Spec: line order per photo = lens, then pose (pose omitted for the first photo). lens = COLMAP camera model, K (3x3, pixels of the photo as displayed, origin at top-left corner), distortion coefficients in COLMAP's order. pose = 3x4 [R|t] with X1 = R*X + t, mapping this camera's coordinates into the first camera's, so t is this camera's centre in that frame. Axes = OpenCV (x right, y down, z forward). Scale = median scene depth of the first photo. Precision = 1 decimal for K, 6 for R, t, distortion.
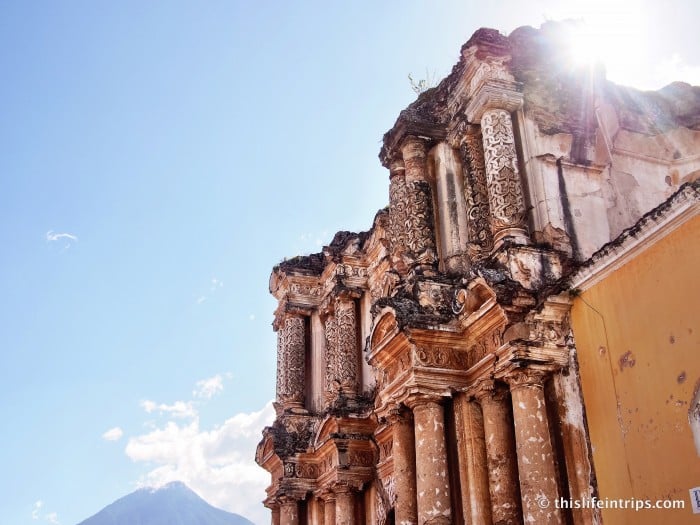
lens RADIAL K [[797.1, 0, 346.6], [0, 797.1, 264.7], [0, 0, 1]] dist [-0.004370, 0.000000]
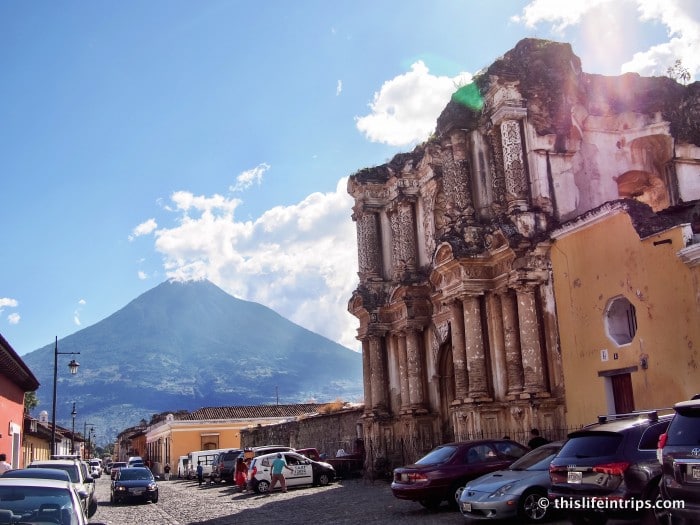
lens RADIAL K [[797.1, 0, 352.0], [0, 797.1, 261.1], [0, 0, 1]] dist [-0.004370, 0.000000]
pose [[0.999186, -0.039176, -0.009596, -0.134876], [0.040329, 0.966597, 0.253109, -0.345988], [-0.000641, -0.253290, 0.967390, -0.668212]]
